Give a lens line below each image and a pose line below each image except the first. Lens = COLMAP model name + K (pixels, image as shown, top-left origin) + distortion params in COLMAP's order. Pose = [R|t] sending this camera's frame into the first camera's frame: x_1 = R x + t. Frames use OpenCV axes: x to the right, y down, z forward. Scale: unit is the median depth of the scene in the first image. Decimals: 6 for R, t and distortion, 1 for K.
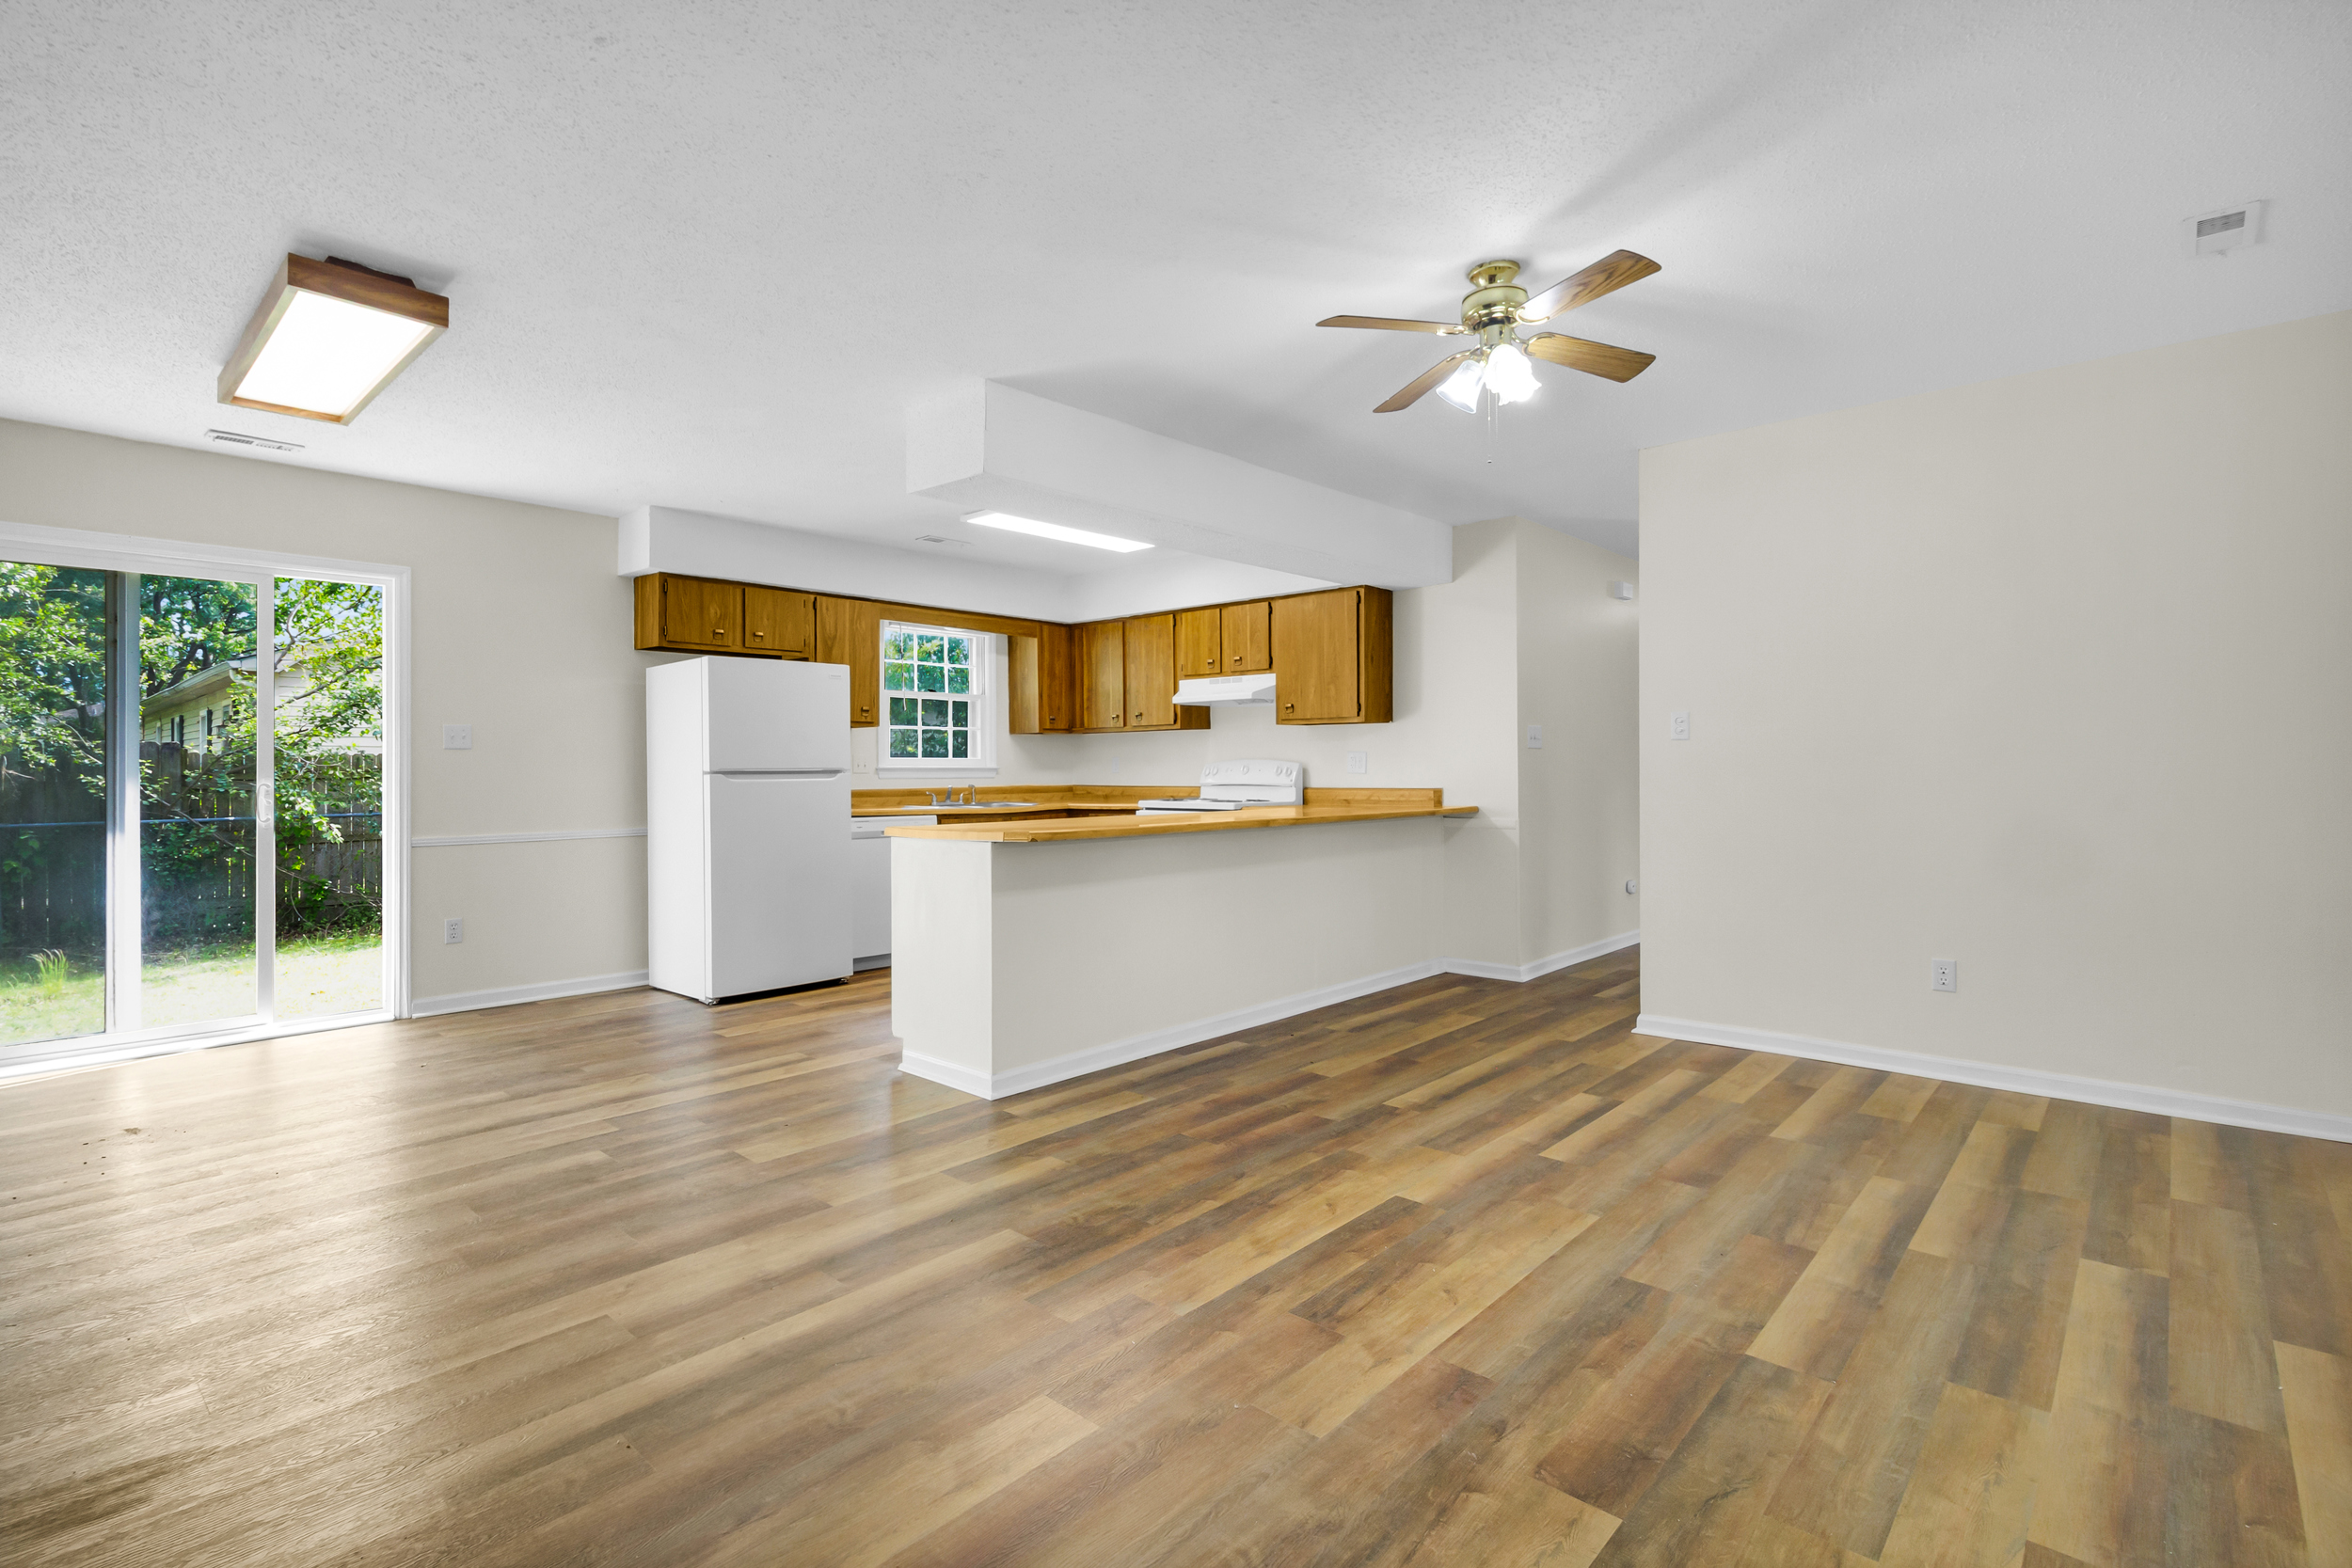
lens RADIAL K [[1098.1, 0, 1165.7], [0, 1098.1, 774.3], [0, 0, 1]] dist [0.004377, 0.000681]
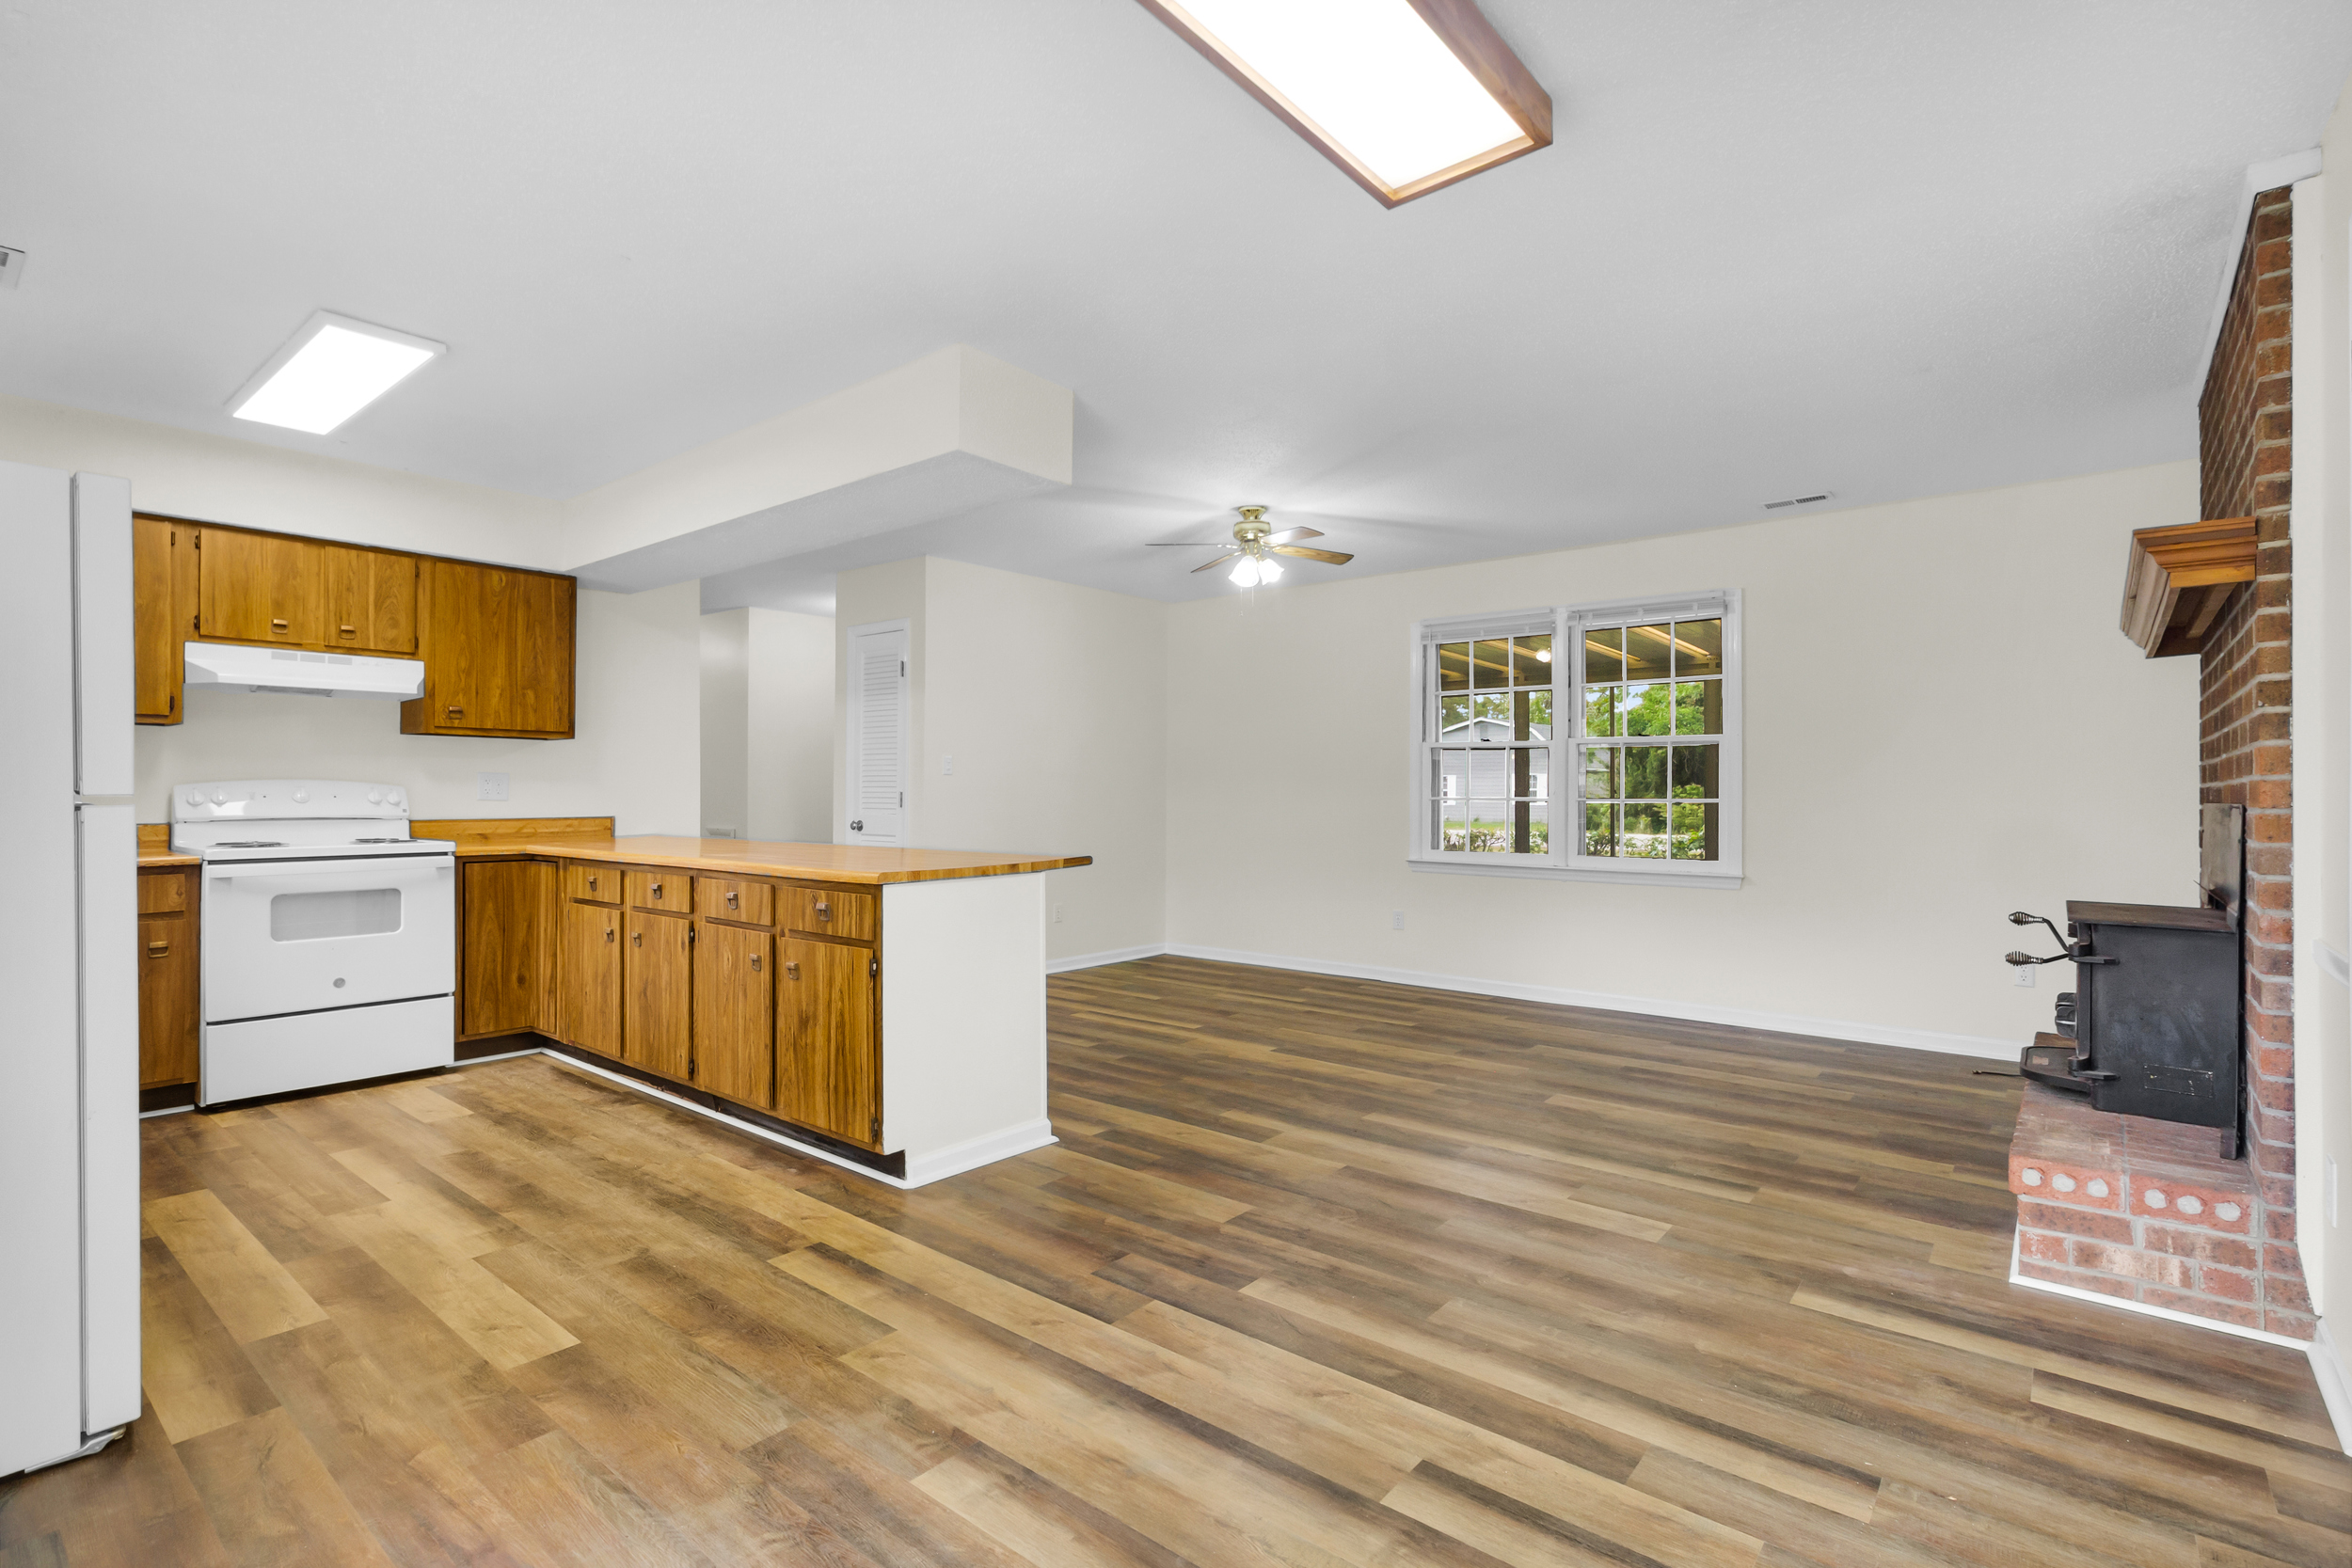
lens RADIAL K [[1098.1, 0, 1180.4], [0, 1098.1, 793.0], [0, 0, 1]] dist [0.004377, 0.000681]
pose [[-0.067110, 0.012101, 0.997672, -1.772671], [0.004943, 0.999918, -0.011796, 0.013207], [-0.997733, 0.004140, -0.067165, 1.522731]]
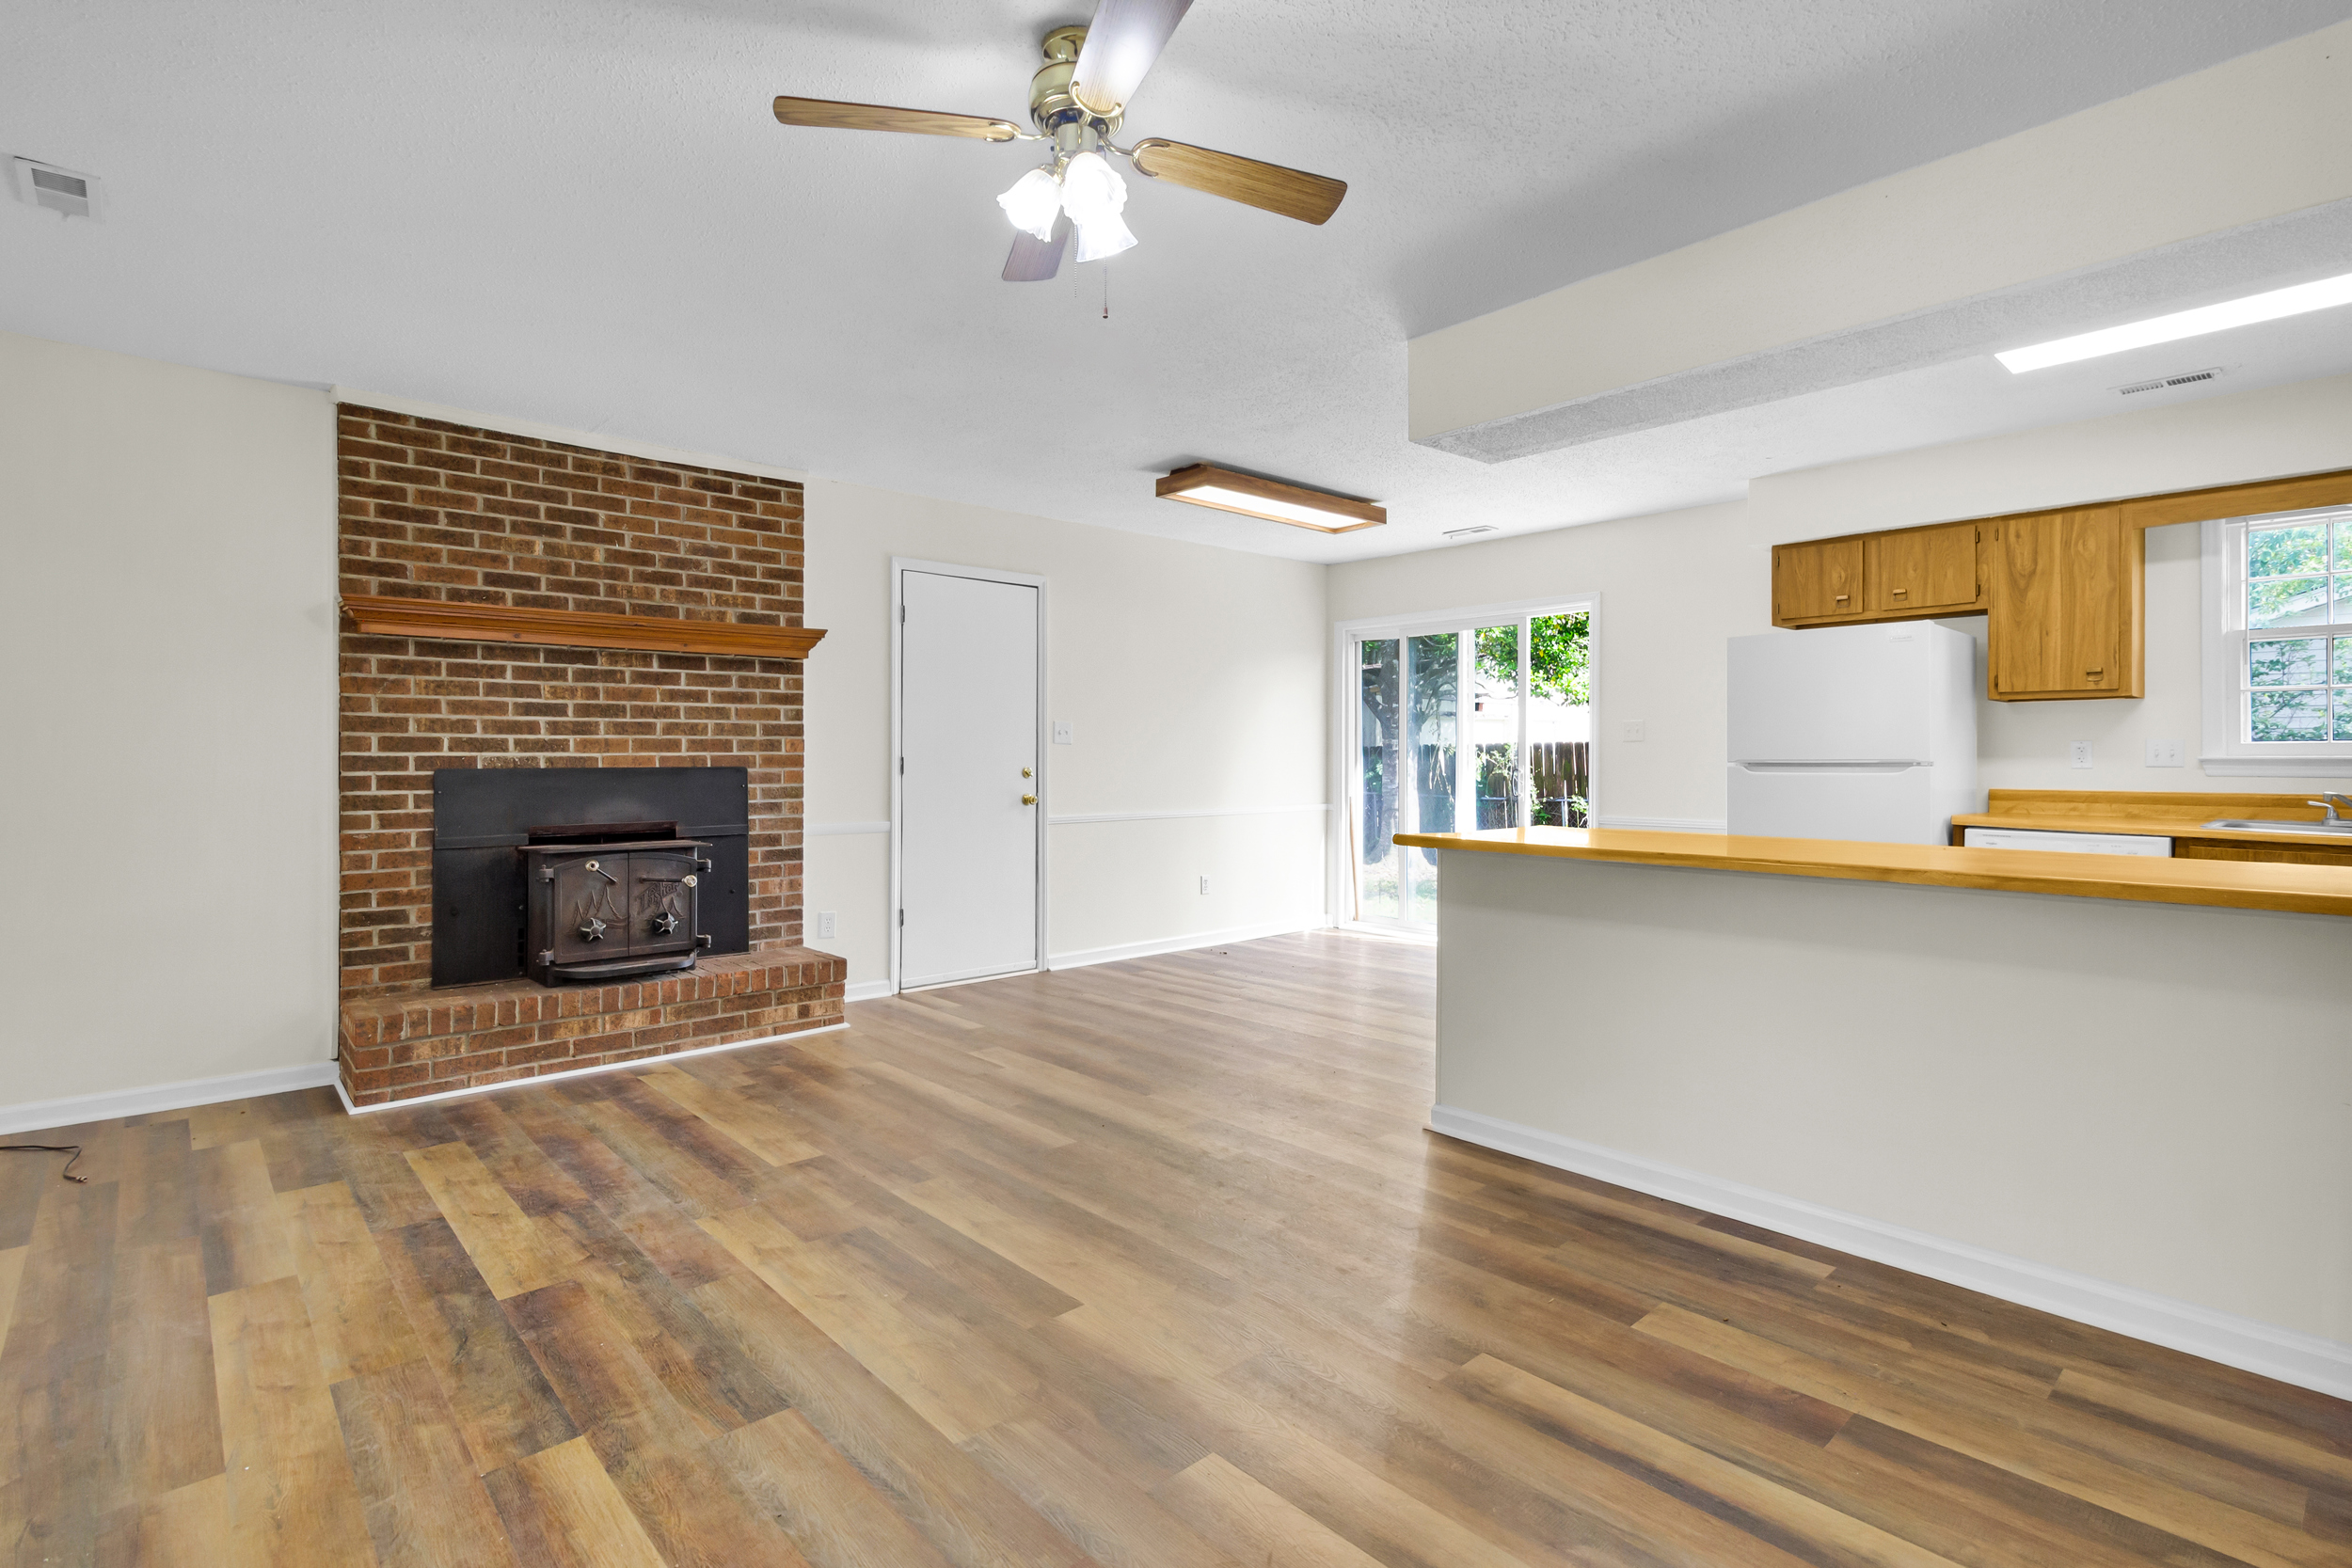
lens RADIAL K [[1098.1, 0, 1162.0], [0, 1098.1, 768.6], [0, 0, 1]] dist [0.004377, 0.000681]
pose [[-0.087010, 0.013757, -0.996112, 1.216548], [-0.003869, 0.999892, 0.014148, -0.019904], [0.996200, 0.005084, -0.086948, 1.376973]]
